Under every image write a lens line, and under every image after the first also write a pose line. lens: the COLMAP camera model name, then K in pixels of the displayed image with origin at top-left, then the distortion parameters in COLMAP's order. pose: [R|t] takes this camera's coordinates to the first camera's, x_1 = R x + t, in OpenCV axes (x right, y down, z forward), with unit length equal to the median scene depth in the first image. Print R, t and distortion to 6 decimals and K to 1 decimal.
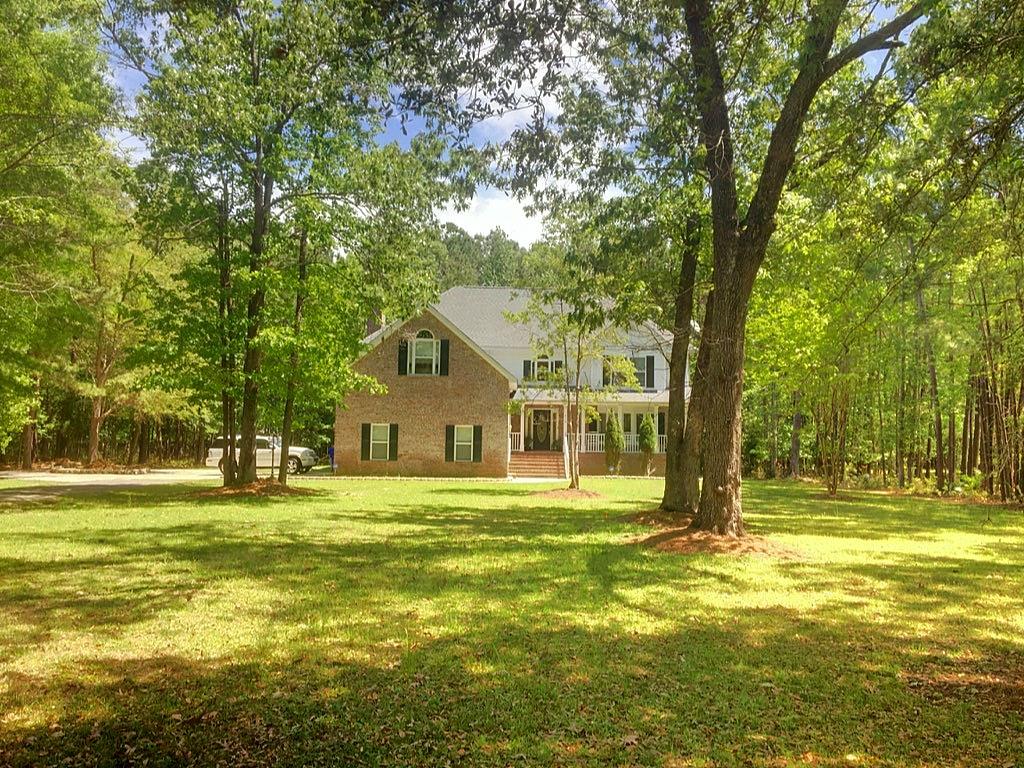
lens RADIAL K [[849.0, 0, 509.9], [0, 849.0, 386.6], [0, 0, 1]] dist [0.010780, -0.019943]
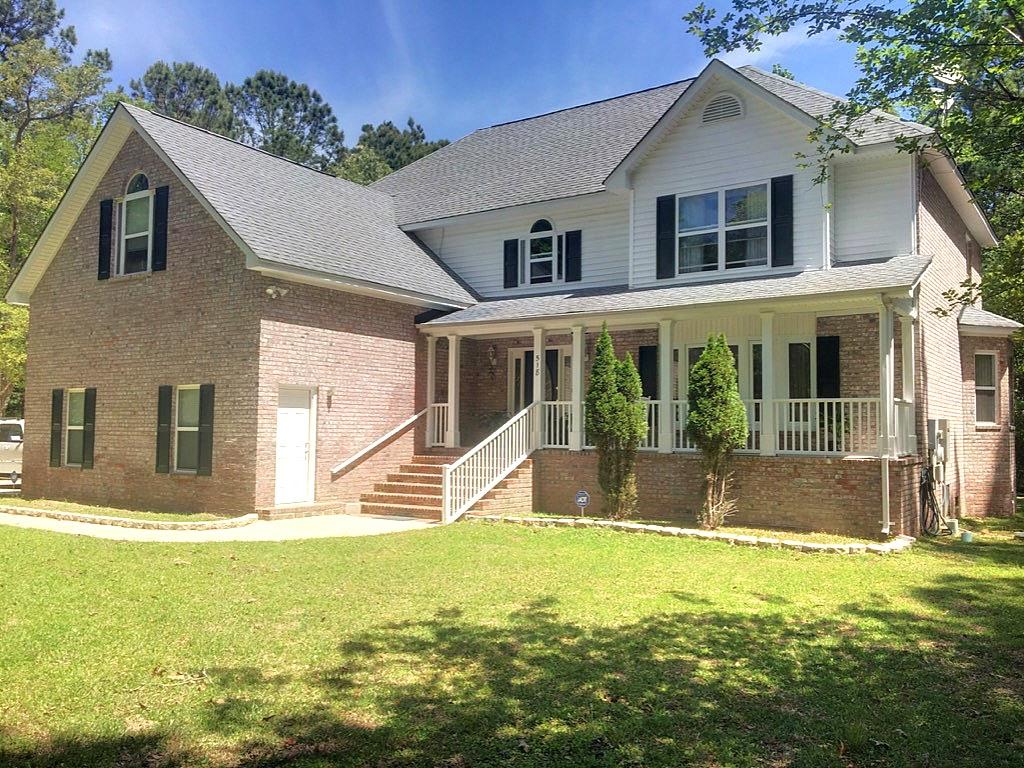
lens RADIAL K [[849.0, 0, 511.5], [0, 849.0, 379.9], [0, 0, 1]] dist [0.010780, -0.019943]
pose [[0.842416, -0.040444, -0.537307, 0.288335], [0.043745, 0.999021, -0.006612, 0.050675], [0.537048, -0.017935, 0.843361, 0.710242]]
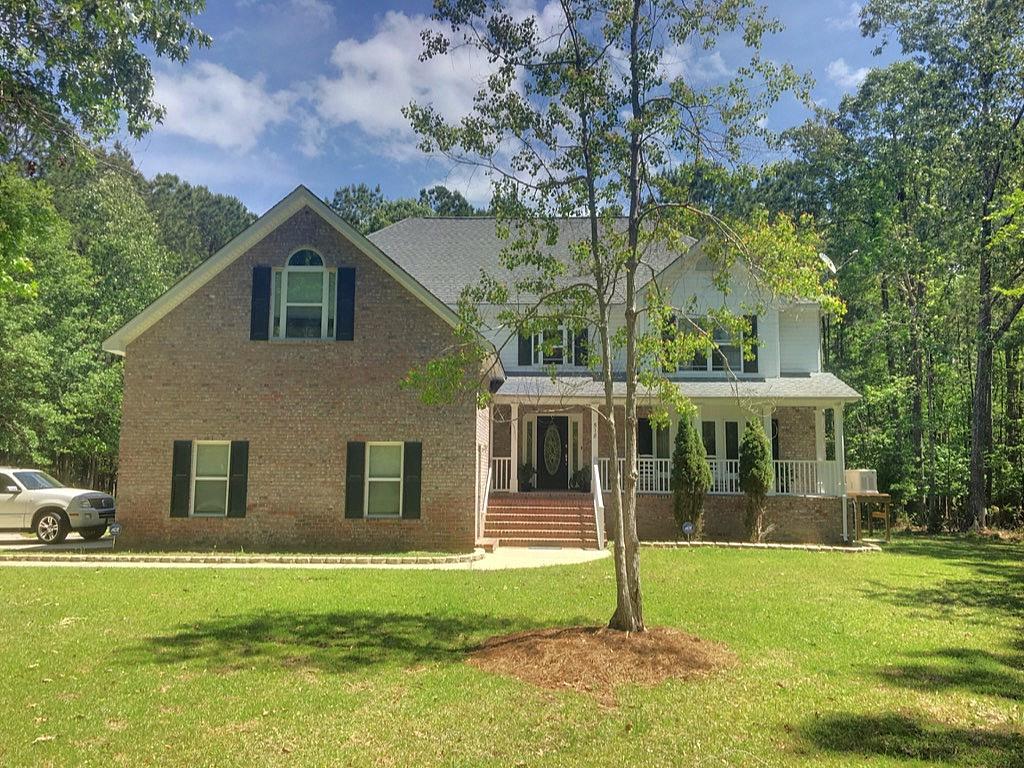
lens RADIAL K [[849.0, 0, 520.3], [0, 849.0, 382.2], [0, 0, 1]] dist [0.010780, -0.019943]
pose [[0.999753, -0.009533, -0.020065, 0.031782], [0.008755, 0.999218, -0.038552, 0.029638], [0.020417, 0.038367, 0.999055, 0.499917]]
